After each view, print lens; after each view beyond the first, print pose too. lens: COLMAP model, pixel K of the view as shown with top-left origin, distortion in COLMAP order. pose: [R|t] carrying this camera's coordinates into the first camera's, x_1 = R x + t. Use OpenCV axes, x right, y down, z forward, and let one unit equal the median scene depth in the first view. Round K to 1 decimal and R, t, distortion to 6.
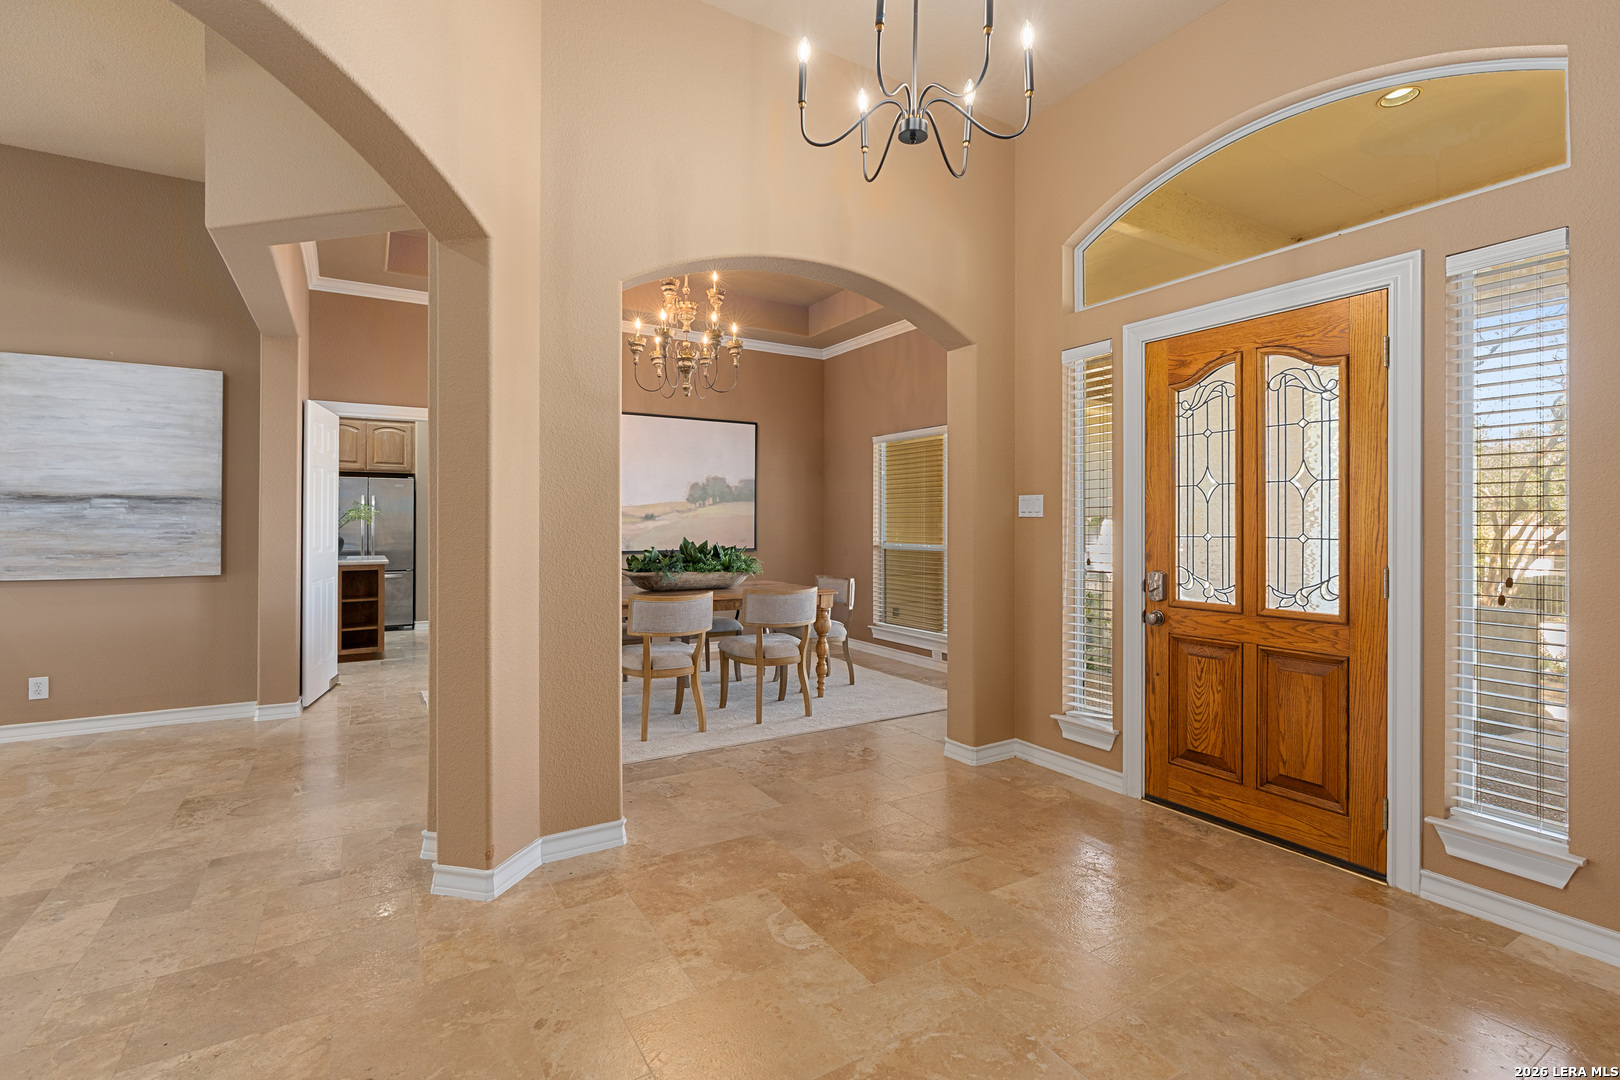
lens RADIAL K [[732.8, 0, 811.0], [0, 732.8, 526.3], [0, 0, 1]] dist [-0.005173, 0.001212]
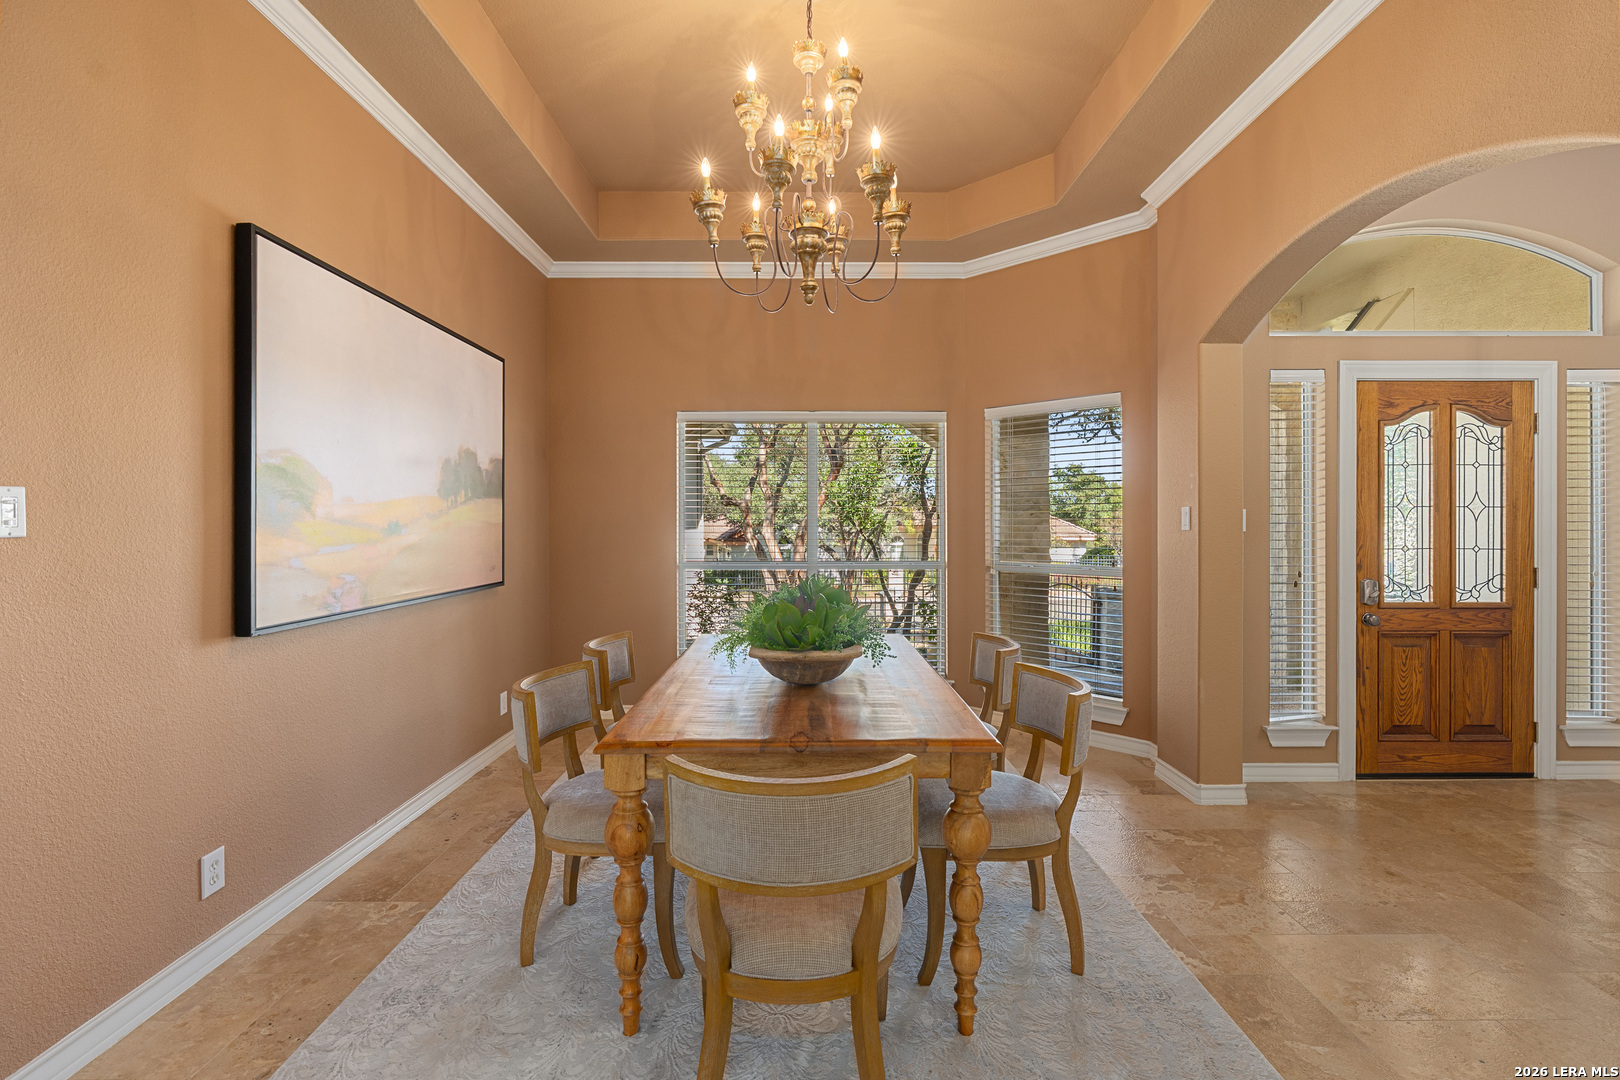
lens RADIAL K [[732.8, 0, 811.0], [0, 732.8, 526.3], [0, 0, 1]] dist [-0.005173, 0.001212]
pose [[0.526476, -0.004374, 0.850178, -0.709026], [0.004034, 0.999988, 0.002647, -0.021167], [-0.850180, 0.002036, 0.526488, 0.827242]]
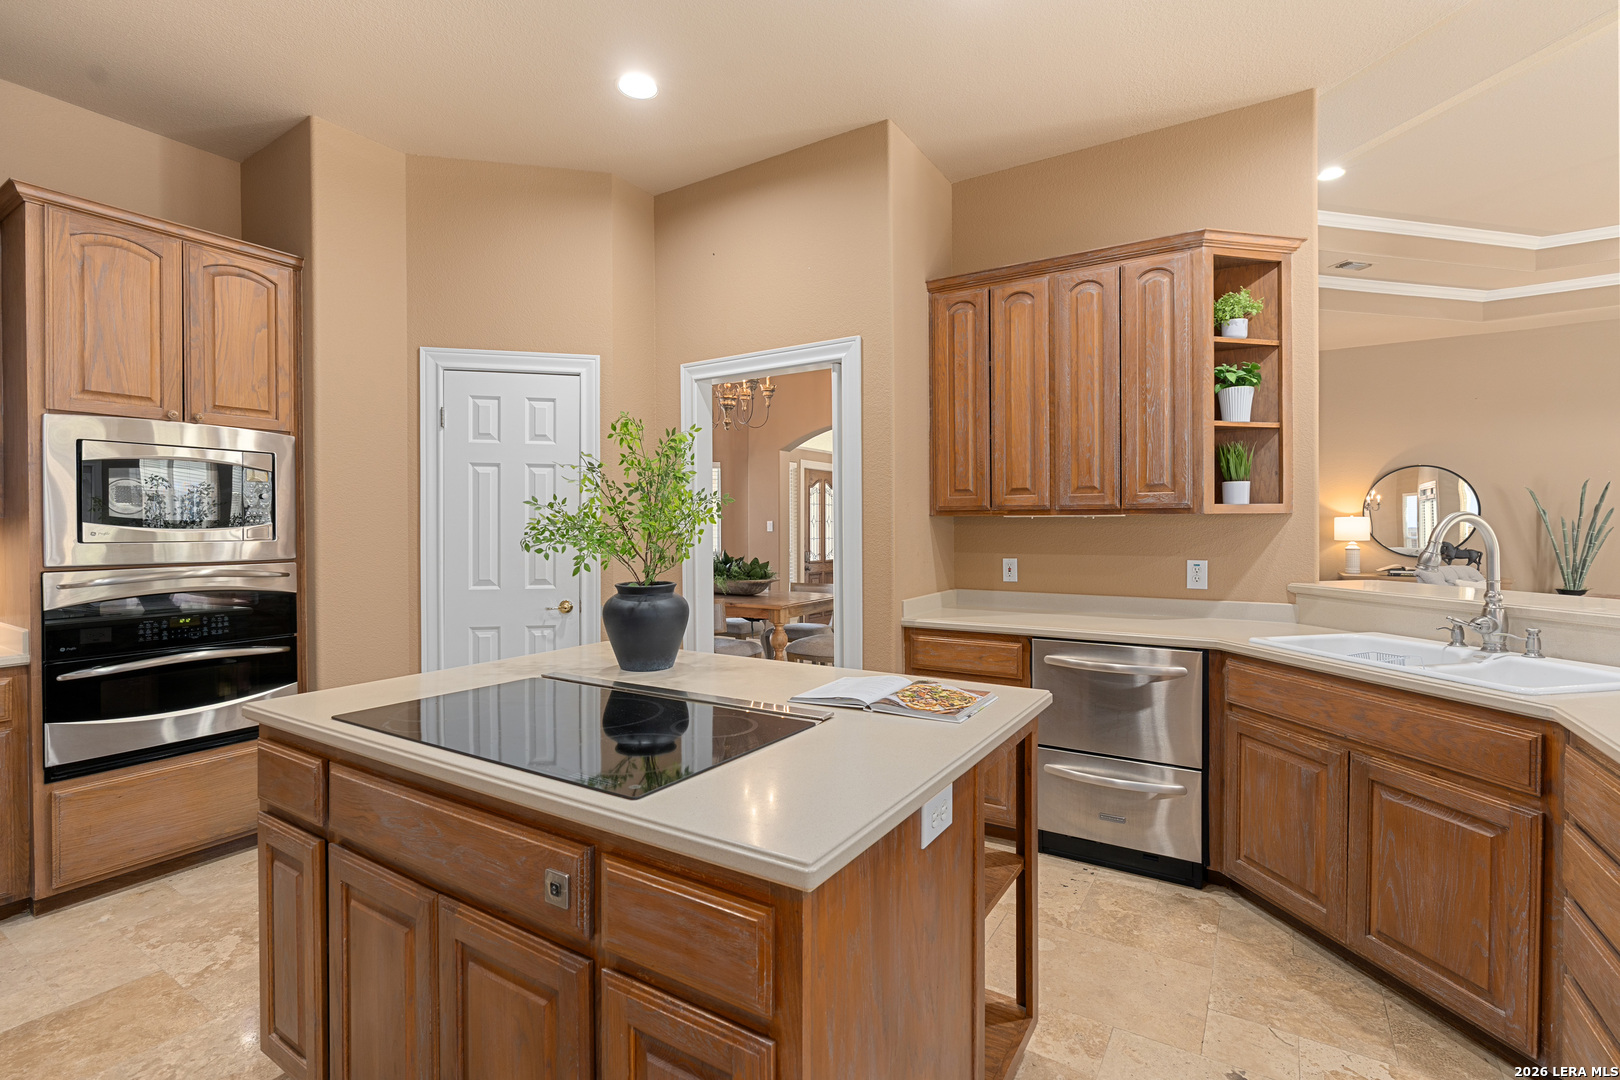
lens RADIAL K [[730.7, 0, 809.1], [0, 730.7, 532.3], [0, 0, 1]] dist [-0.005302, 0.001522]
pose [[-0.439622, -0.003353, 0.898177, -1.465138], [0.008383, 0.999934, 0.007836, -0.023594], [-0.898144, 0.010974, -0.439564, 1.601878]]
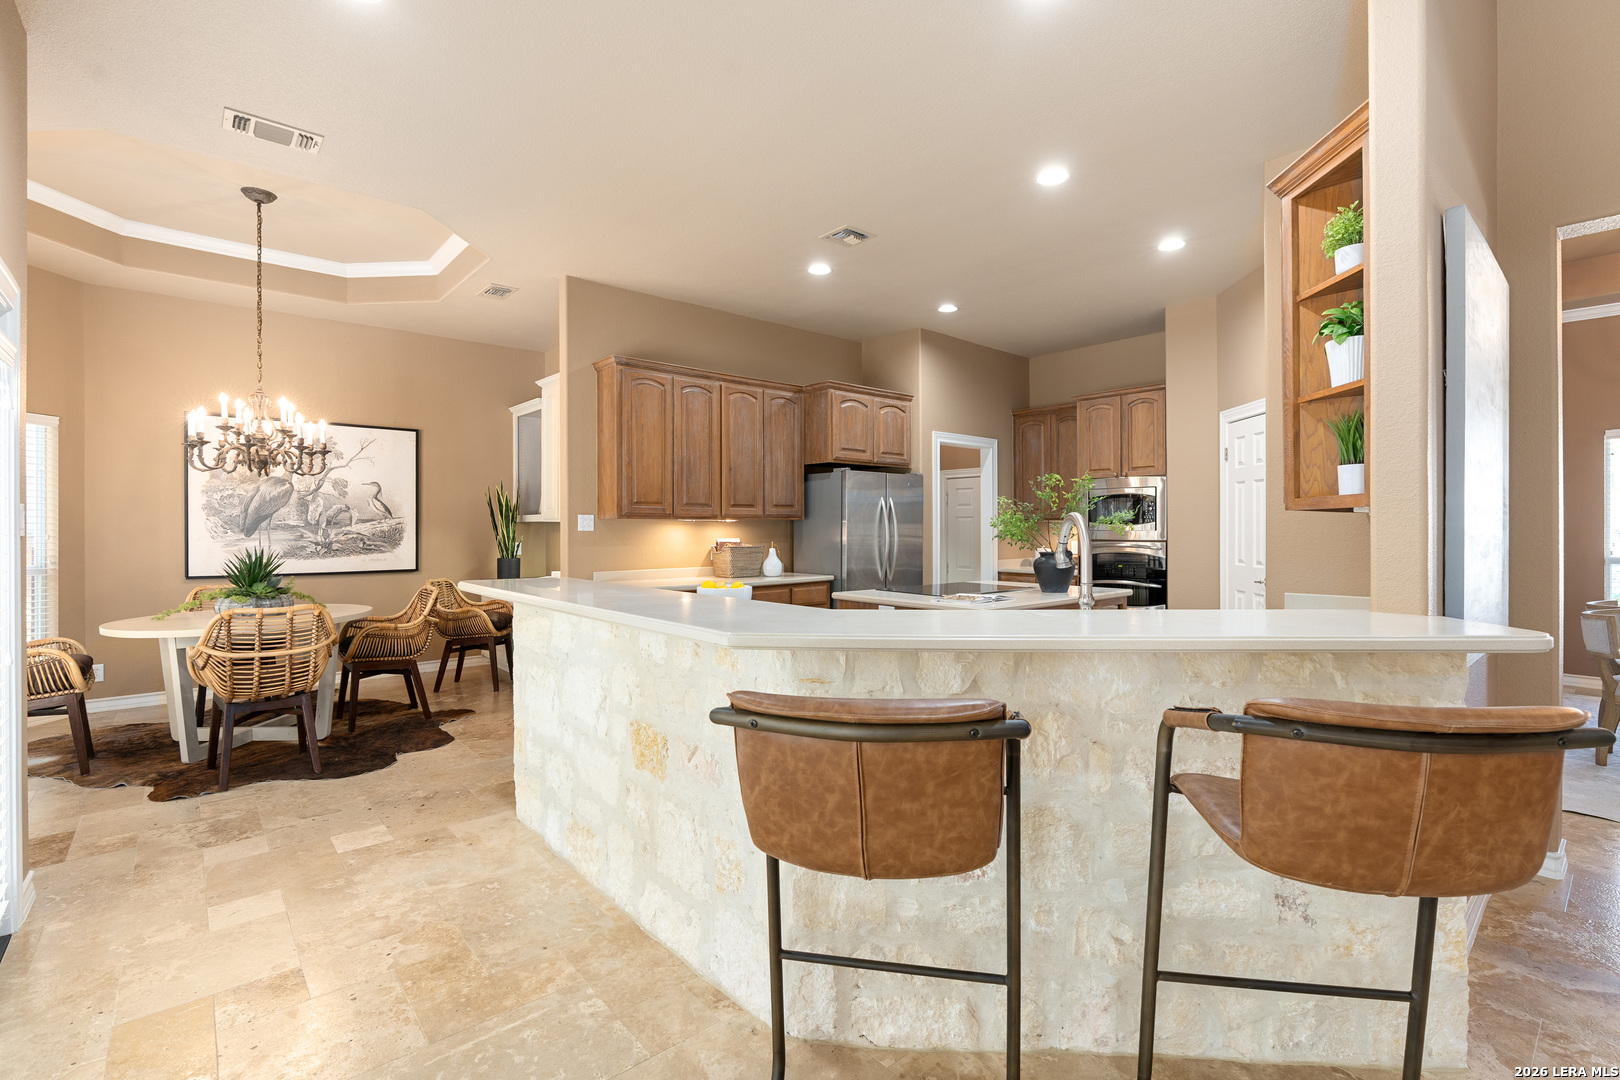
lens RADIAL K [[732.8, 0, 811.0], [0, 732.8, 526.3], [0, 0, 1]] dist [-0.005173, 0.001212]
pose [[0.986342, -0.002946, 0.164686, -1.483665], [0.003616, 0.999986, -0.003769, -0.020369], [-0.164672, 0.004313, 0.986339, 0.531808]]
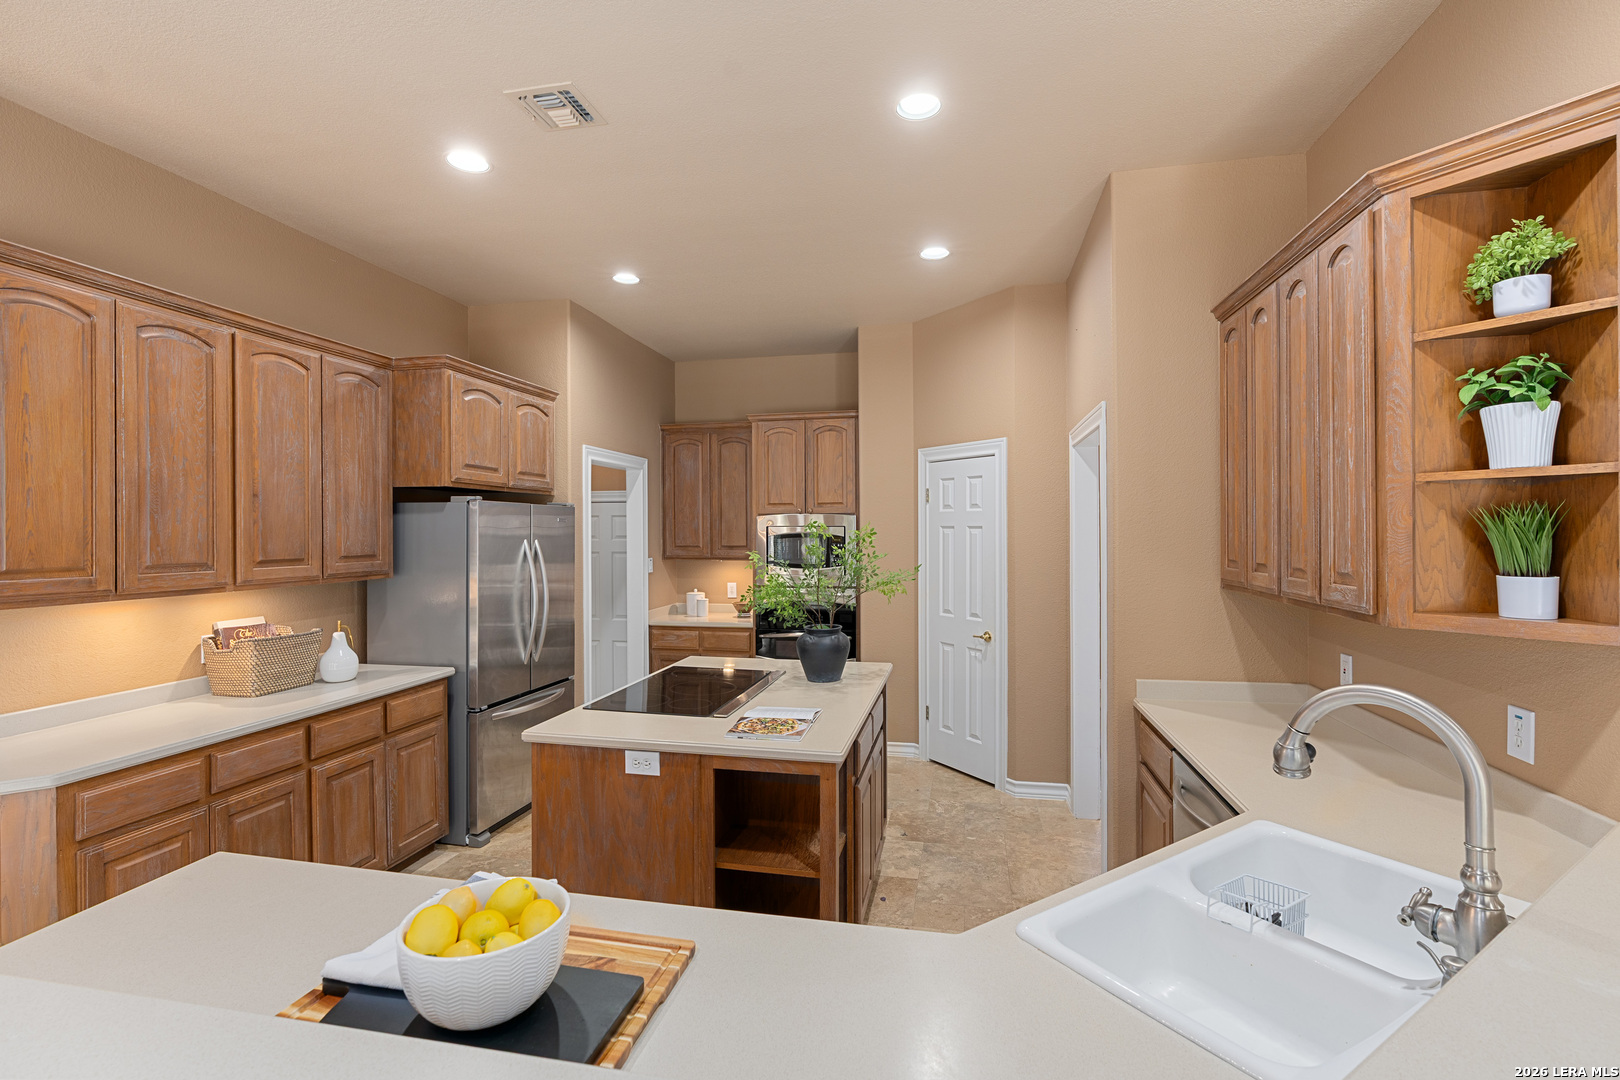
lens RADIAL K [[735.2, 0, 809.8], [0, 735.2, 534.6], [0, 0, 1]] dist [-0.002078, 0.000382]
pose [[0.691644, -0.006318, 0.722211, -1.546516], [0.006499, 0.999976, 0.002525, -0.085480], [-0.722209, 0.002948, 0.691668, 0.959678]]
